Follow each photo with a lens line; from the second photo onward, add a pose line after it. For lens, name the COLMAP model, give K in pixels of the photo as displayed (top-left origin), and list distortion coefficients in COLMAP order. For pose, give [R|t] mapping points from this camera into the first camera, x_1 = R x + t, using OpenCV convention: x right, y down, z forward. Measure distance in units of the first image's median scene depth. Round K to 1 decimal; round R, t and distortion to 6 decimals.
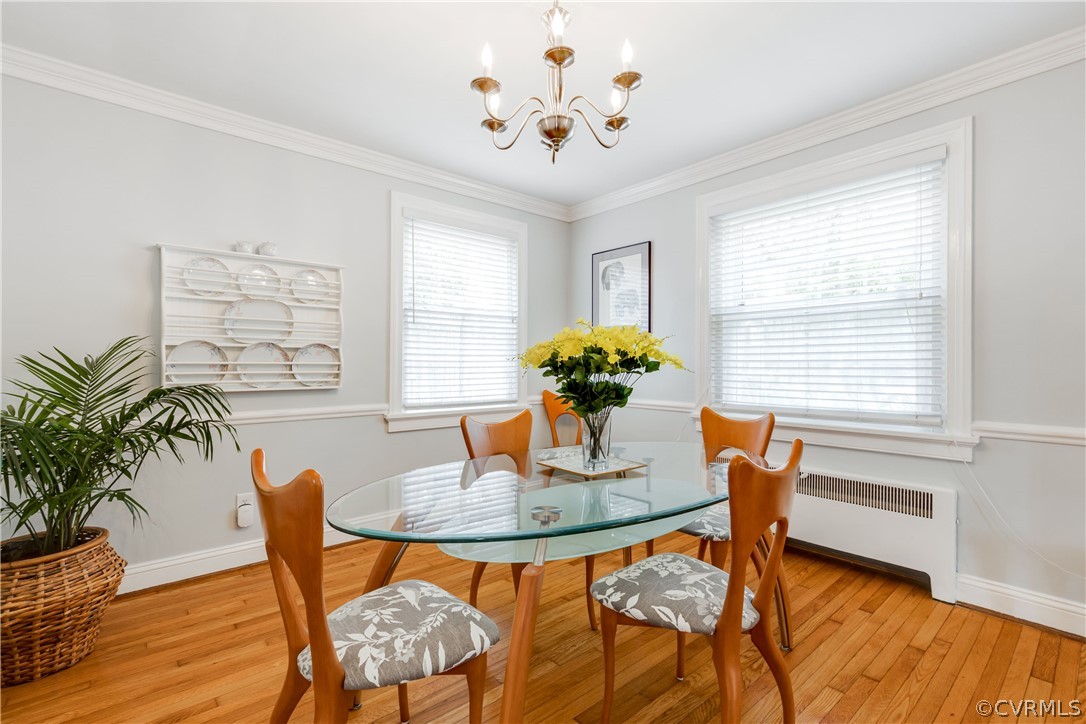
lens RADIAL K [[492.2, 0, 536.8], [0, 492.2, 360.0], [0, 0, 1]] dist [0.000093, -0.000033]
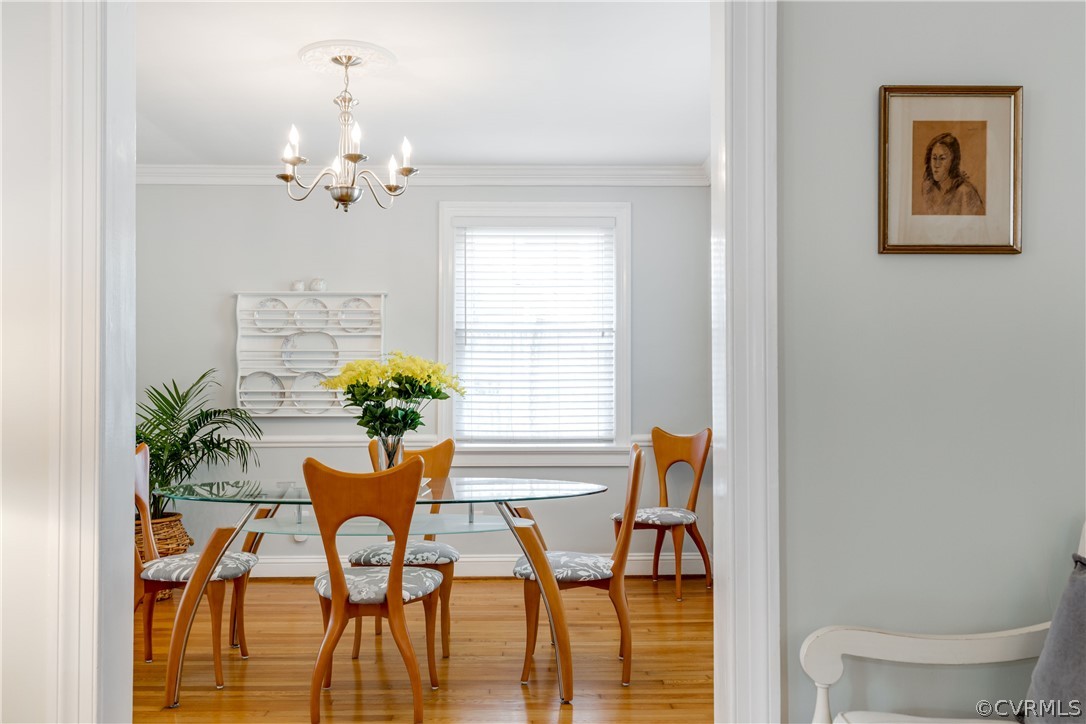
lens RADIAL K [[945.5, 0, 516.0], [0, 945.5, 367.9], [0, 0, 1]] dist [0.011569, 0.002445]
pose [[0.768186, -0.018354, -0.639964, 1.143520], [0.008631, 0.999795, -0.018313, -0.002344], [0.640169, 0.008544, 0.768187, -0.312999]]
